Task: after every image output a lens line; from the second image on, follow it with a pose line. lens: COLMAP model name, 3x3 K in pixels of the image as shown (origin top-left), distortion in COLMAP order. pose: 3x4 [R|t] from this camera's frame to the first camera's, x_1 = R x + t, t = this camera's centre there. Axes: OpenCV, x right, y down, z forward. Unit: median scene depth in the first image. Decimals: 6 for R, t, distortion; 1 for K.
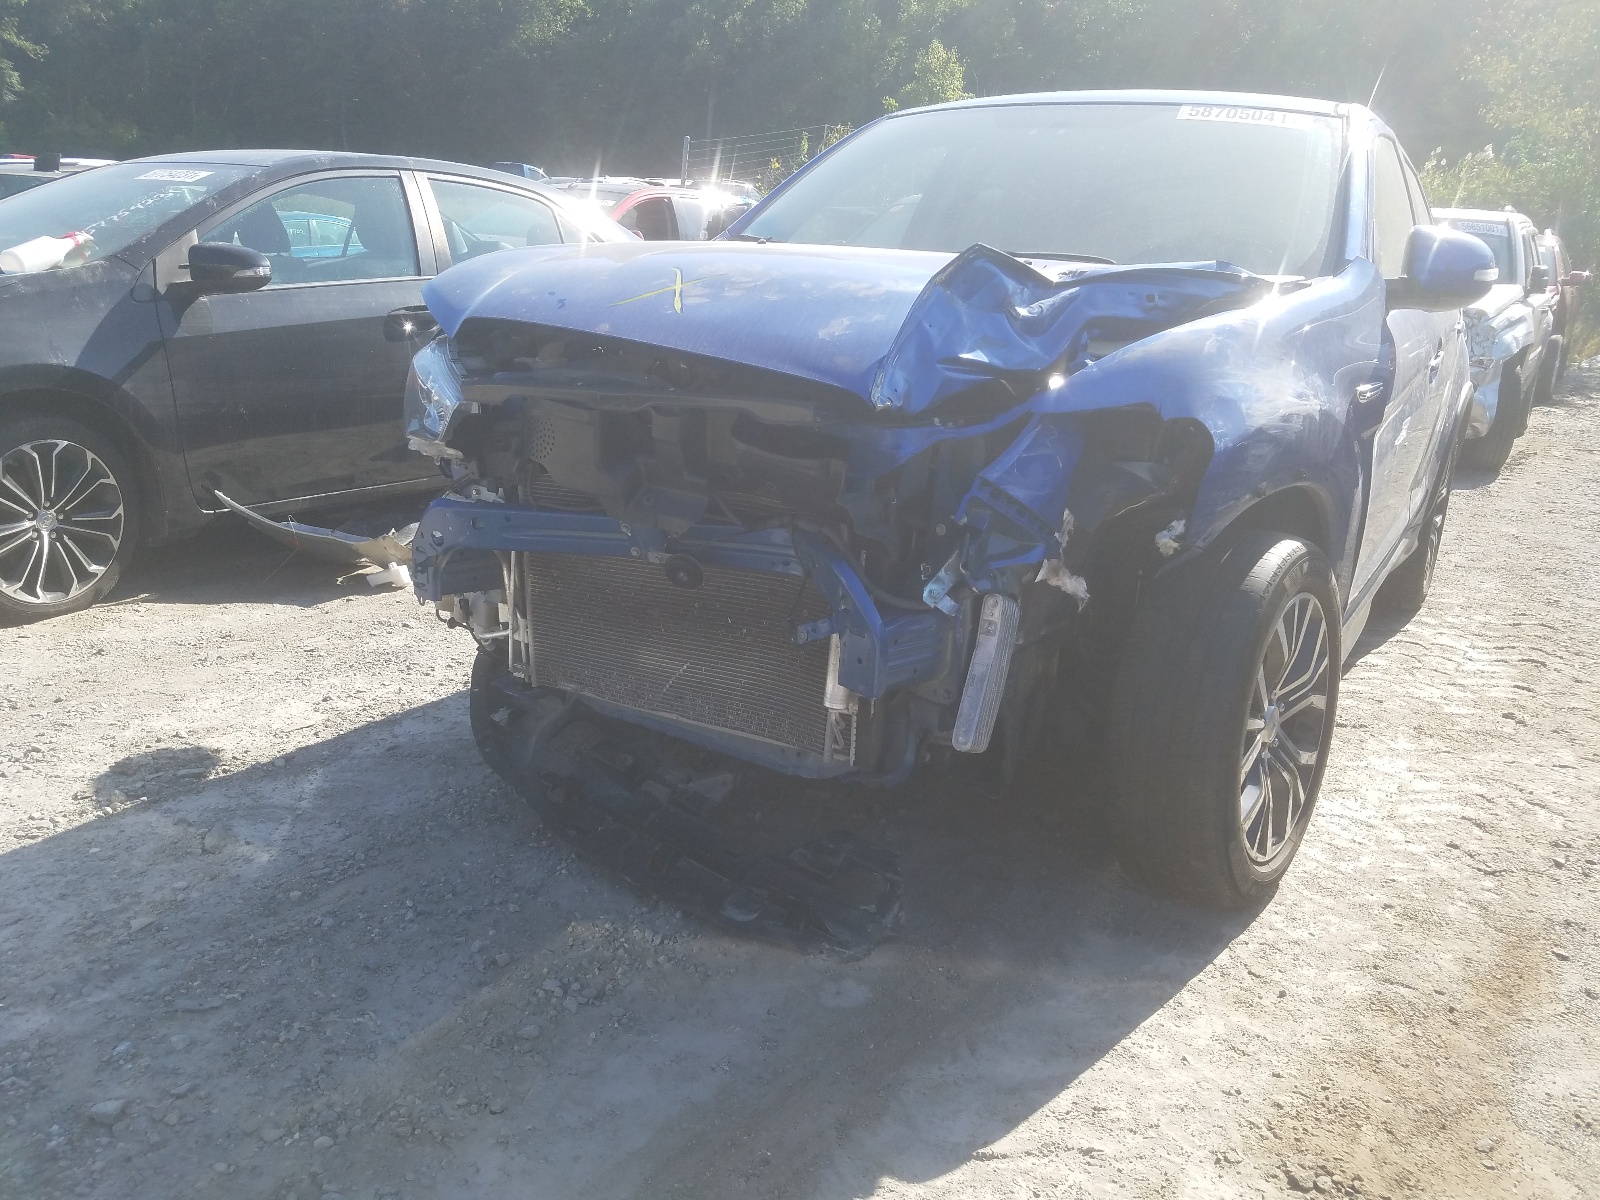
lens RADIAL K [[1219.6, 0, 797.7], [0, 1219.6, 602.6], [0, 0, 1]] dist [0.004954, -0.021625]
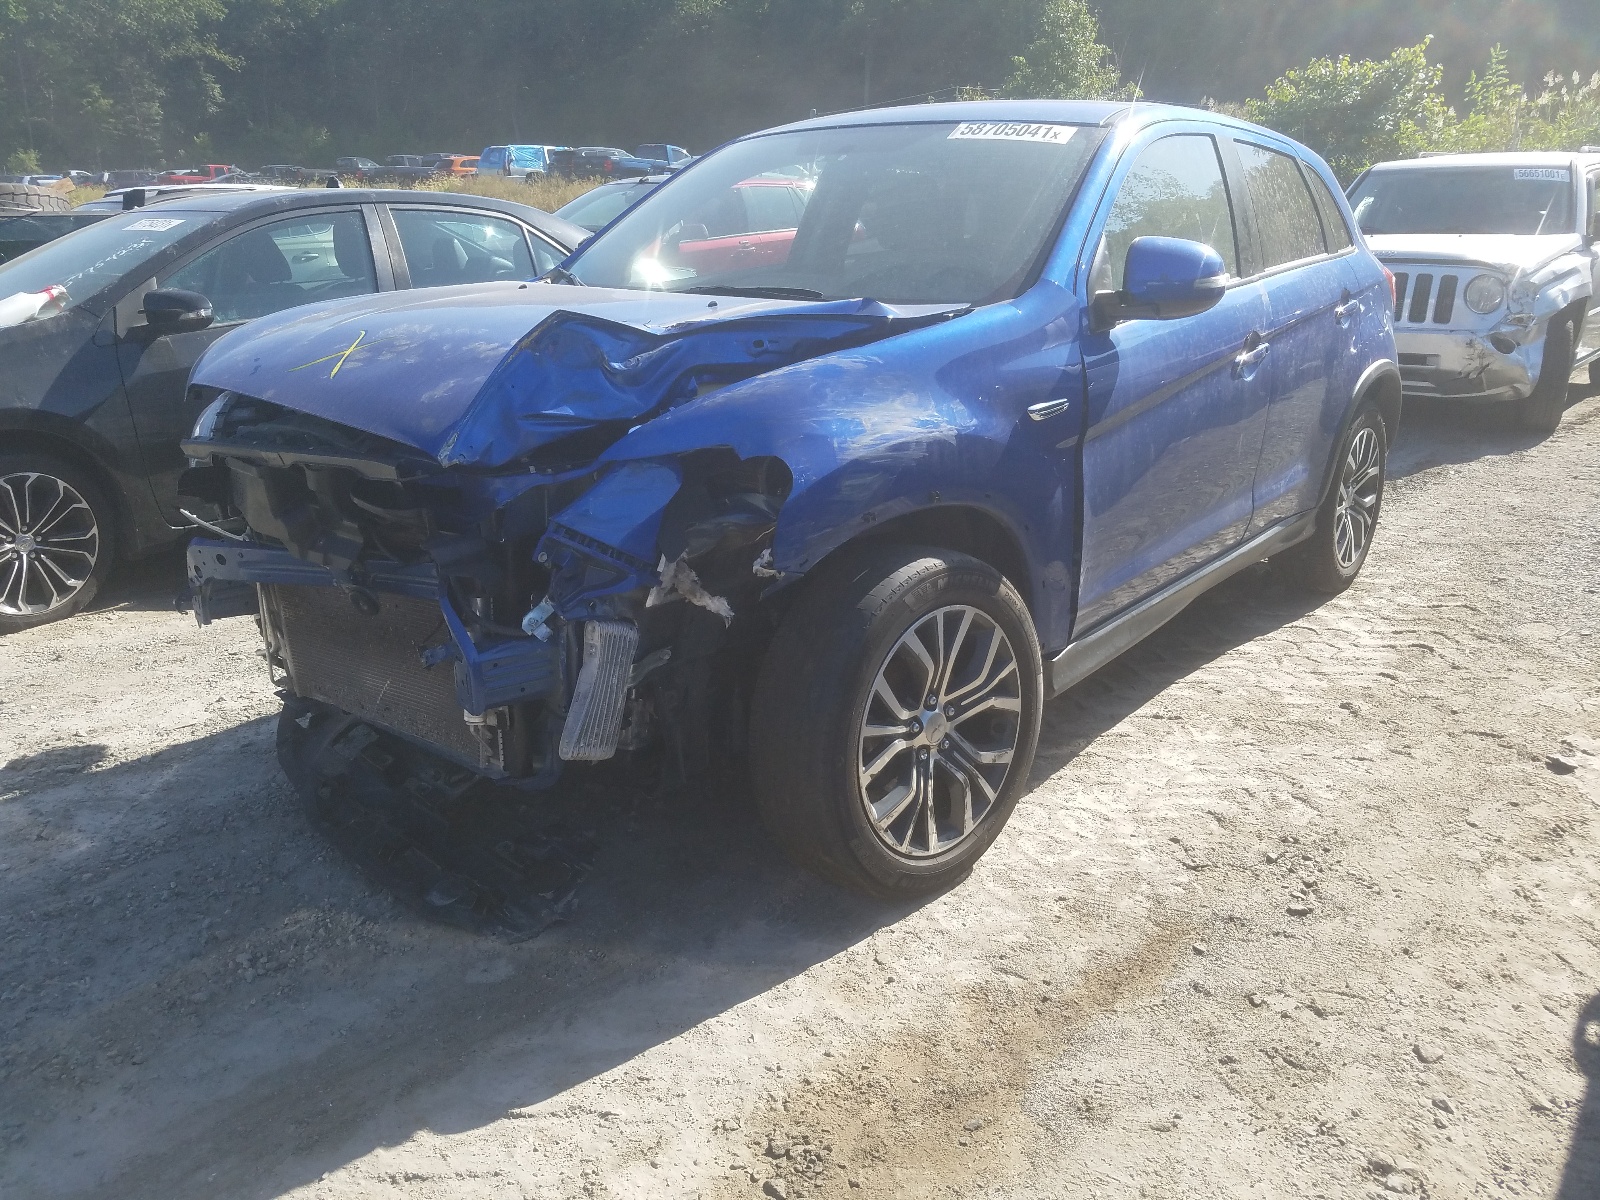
lens RADIAL K [[1219.6, 0, 802.5], [0, 1219.6, 593.0], [0, 0, 1]] dist [0.004954, -0.021625]
pose [[0.991517, -0.018200, -0.128694, 0.422221], [0.020598, 0.999638, 0.017329, -0.040504], [0.128332, -0.019833, 0.991533, -0.074046]]
